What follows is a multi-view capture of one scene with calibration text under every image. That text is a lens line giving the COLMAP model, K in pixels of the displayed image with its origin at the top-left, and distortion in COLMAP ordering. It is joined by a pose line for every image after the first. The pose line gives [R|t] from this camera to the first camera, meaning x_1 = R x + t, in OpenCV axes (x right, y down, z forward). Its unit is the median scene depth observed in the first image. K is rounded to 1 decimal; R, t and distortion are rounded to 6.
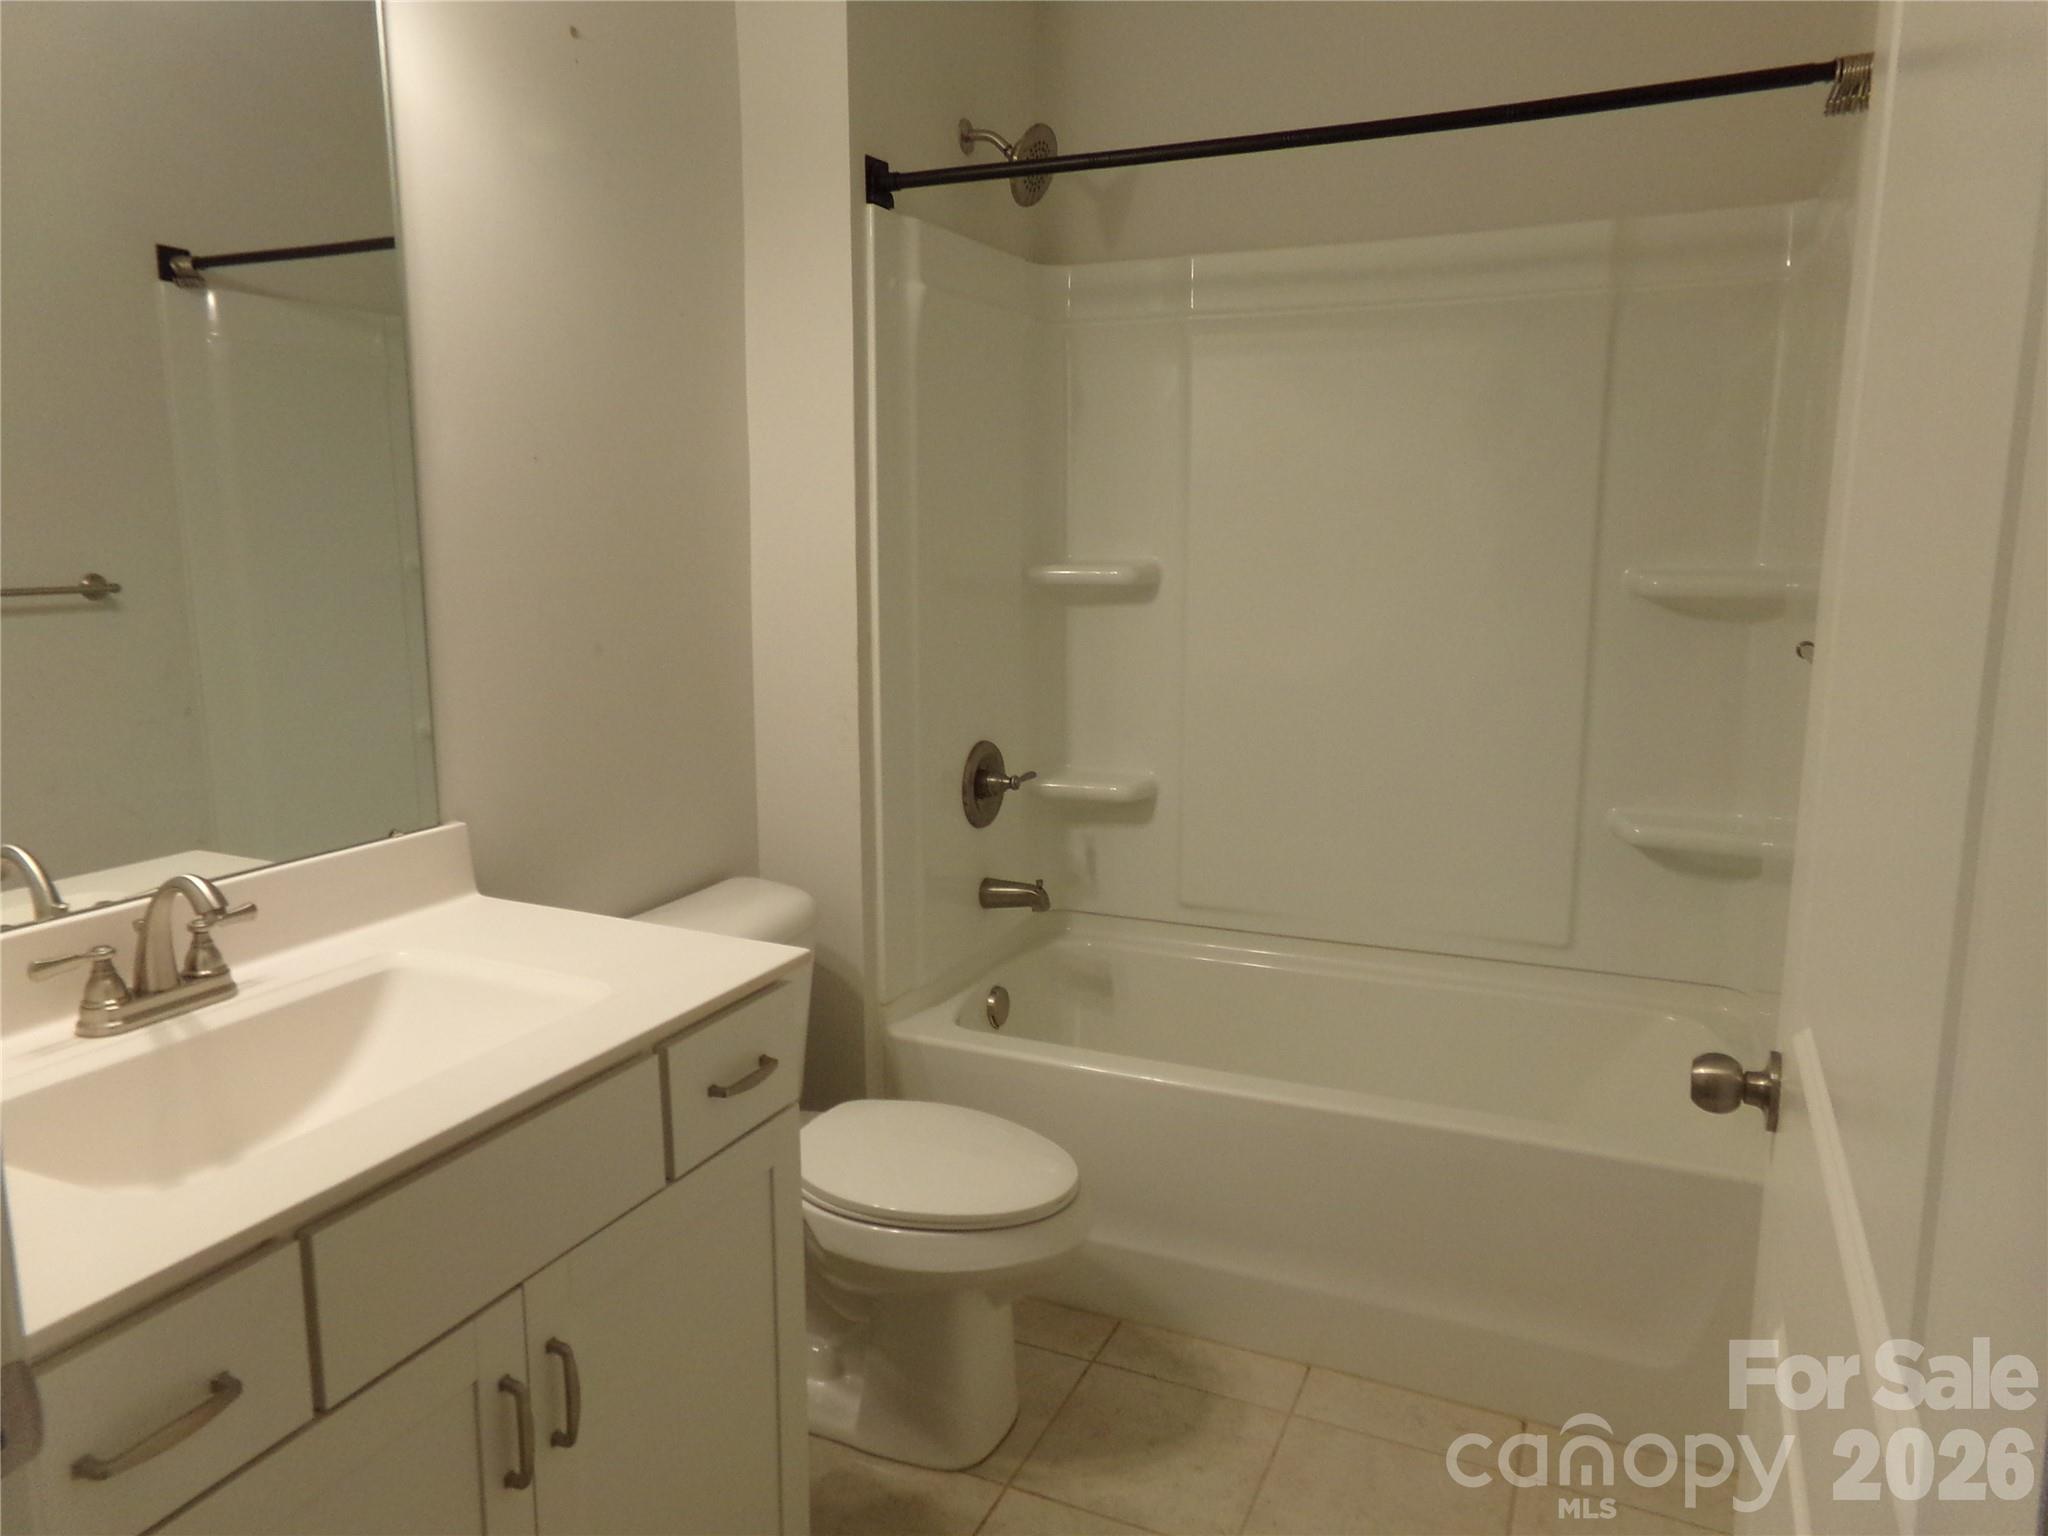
lens RADIAL K [[1422.9, 0, 1013.8], [0, 1422.9, 763.4], [0, 0, 1]] dist [-0.088745, 0.164643]
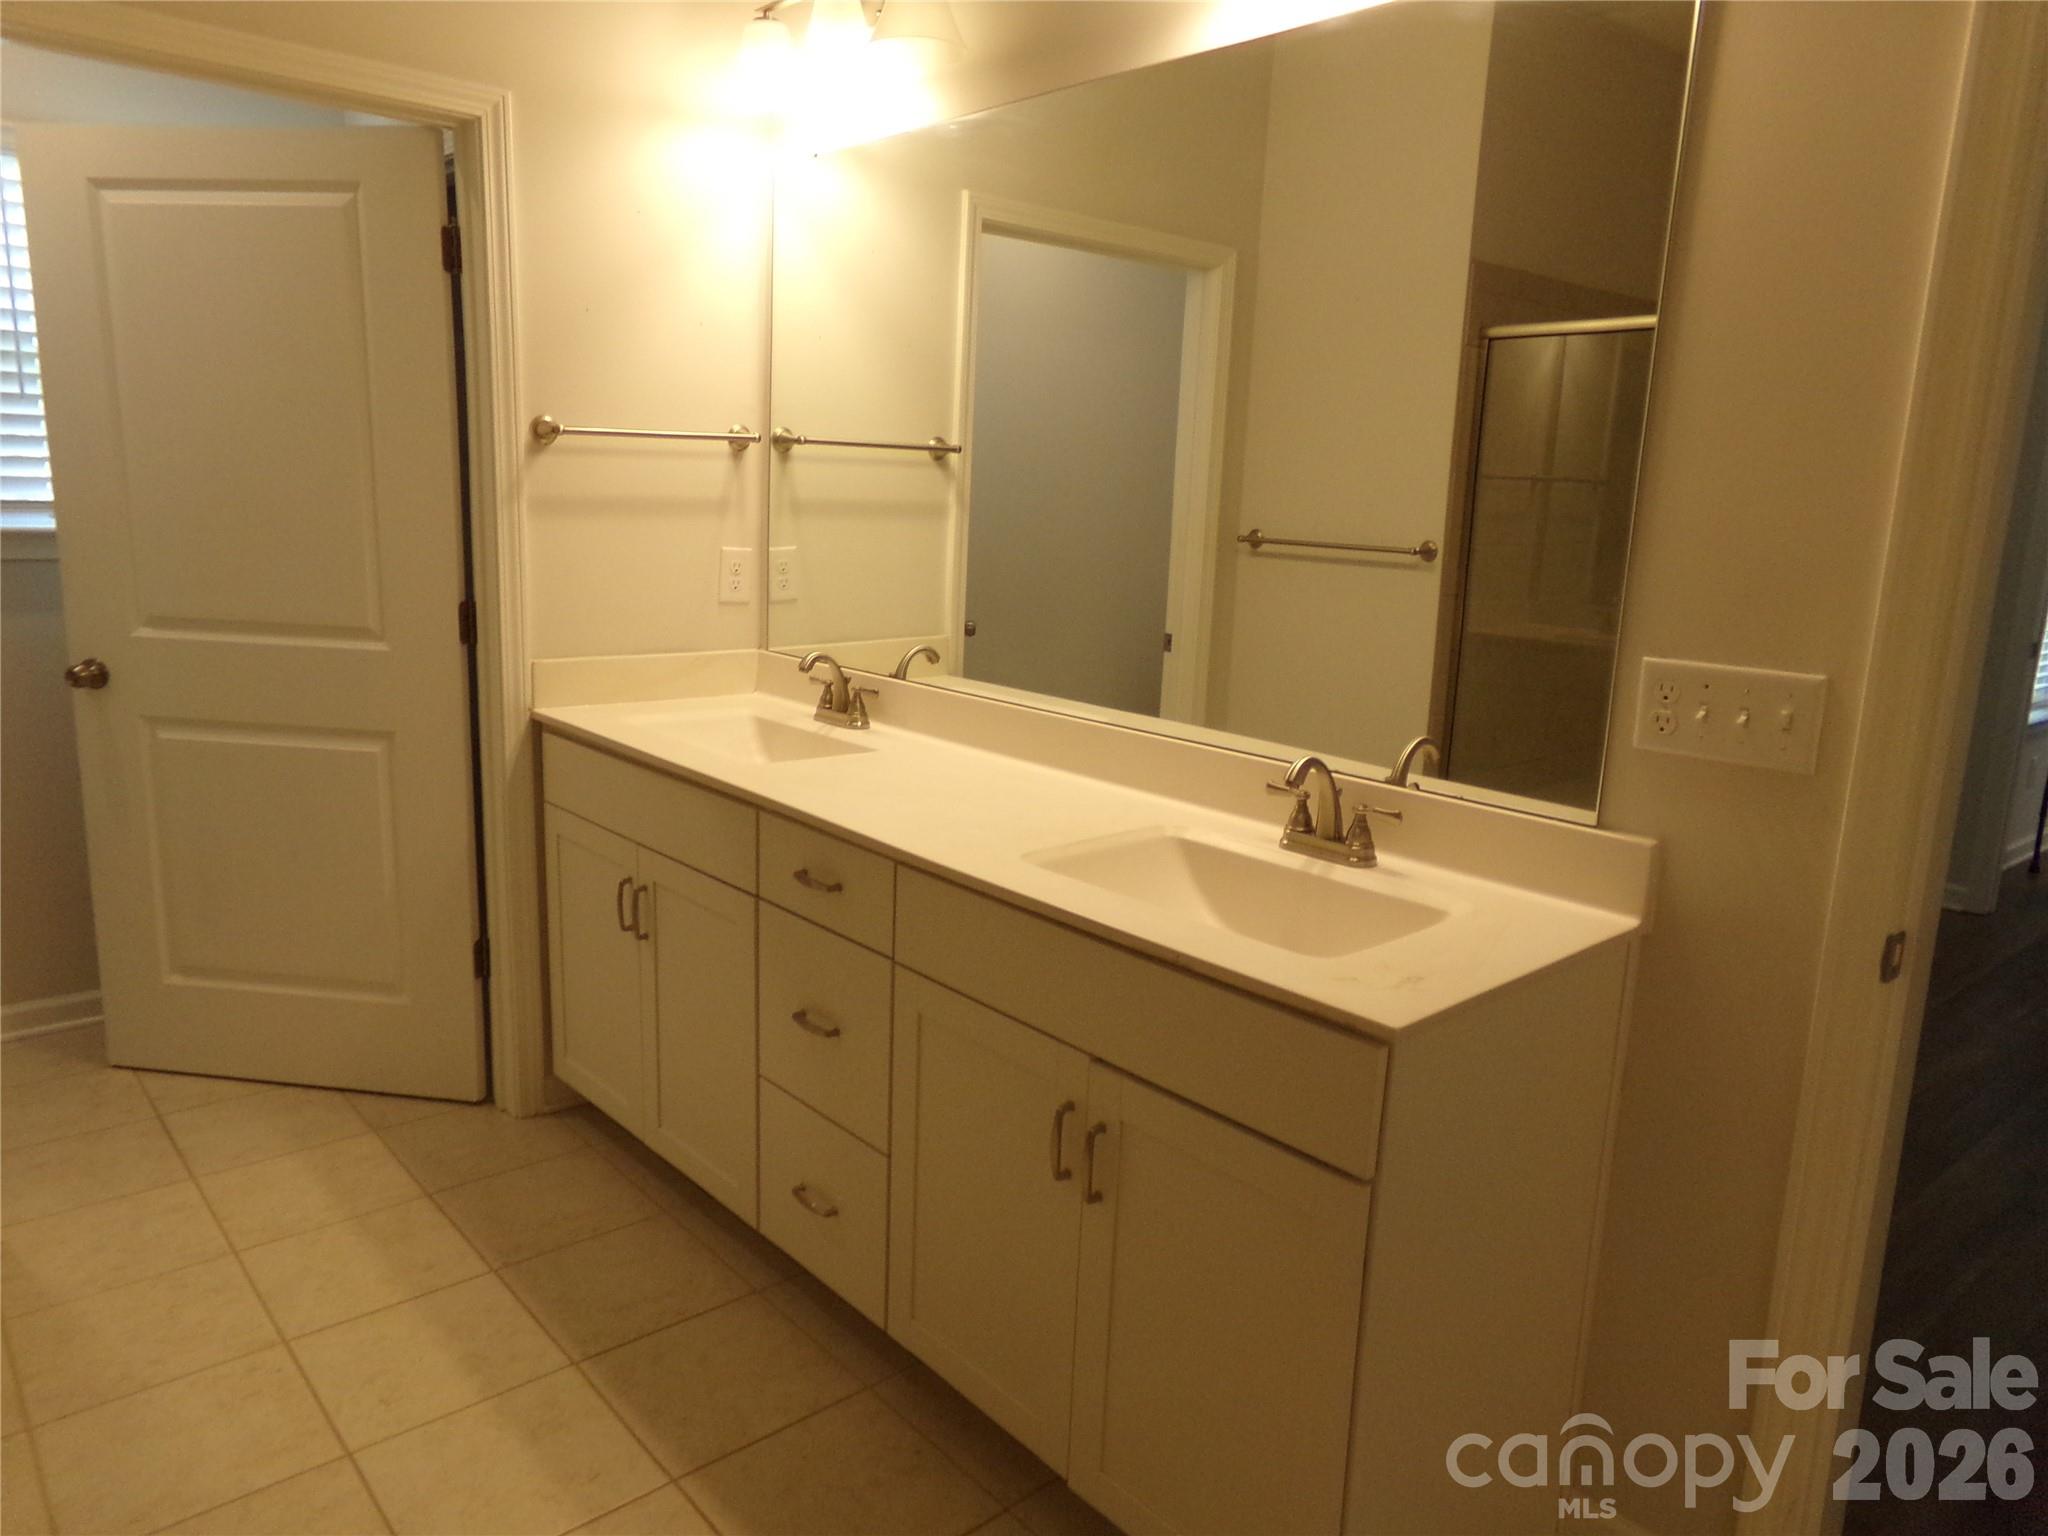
lens RADIAL K [[1422.9, 0, 1013.8], [0, 1422.9, 763.4], [0, 0, 1]] dist [-0.088745, 0.164643]
pose [[-0.417967, 0.165727, -0.893218, 0.751632], [-0.184346, 0.947292, 0.262022, -0.215057], [0.889562, 0.274177, -0.365385, 1.214019]]
